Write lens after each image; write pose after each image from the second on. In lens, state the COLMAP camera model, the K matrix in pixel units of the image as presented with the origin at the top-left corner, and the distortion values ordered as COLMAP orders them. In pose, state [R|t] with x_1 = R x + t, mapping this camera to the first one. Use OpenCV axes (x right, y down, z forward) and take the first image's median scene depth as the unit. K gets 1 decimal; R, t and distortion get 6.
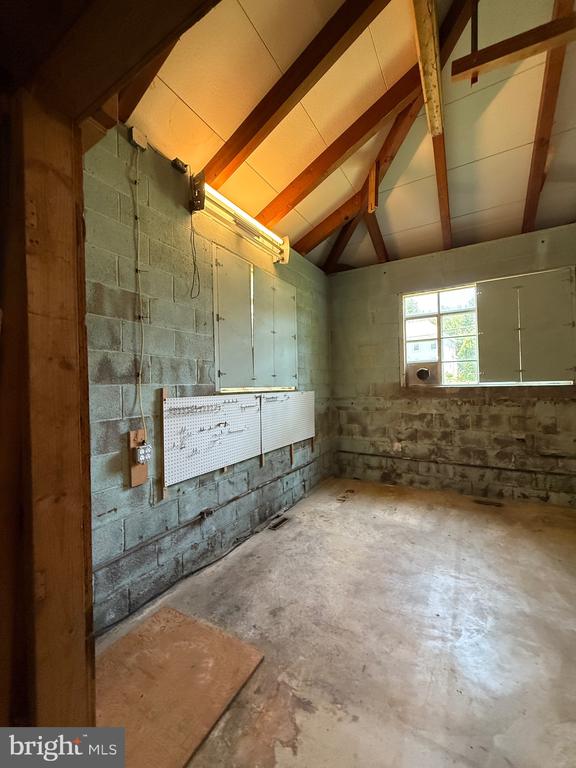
lens RADIAL K [[308.0, 0, 289.3], [0, 308.0, 384.8], [0, 0, 1]] dist [0.013669, -0.001193]
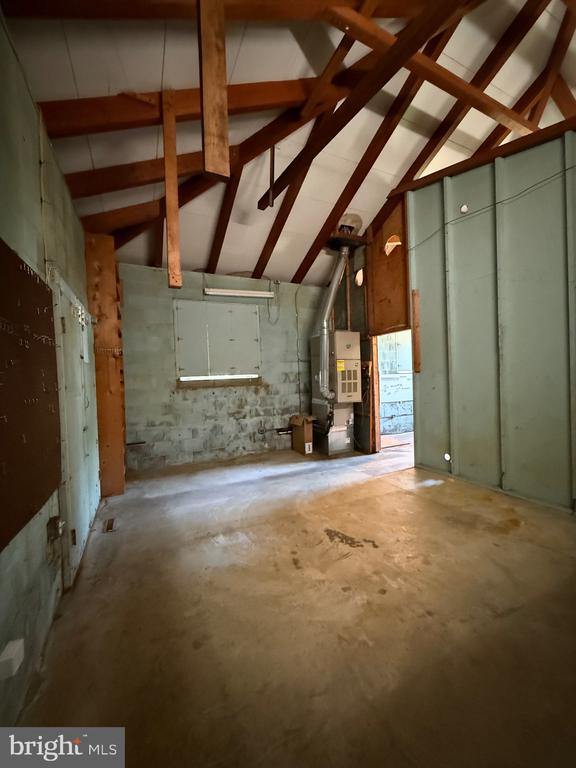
lens RADIAL K [[308.0, 0, 289.5], [0, 308.0, 382.0], [0, 0, 1]] dist [0.013669, -0.001193]
pose [[0.834595, 0.002328, -0.550860, 0.488318], [0.015984, 0.999468, 0.028440, 0.013721], [0.550633, -0.032541, 0.834113, -1.867195]]
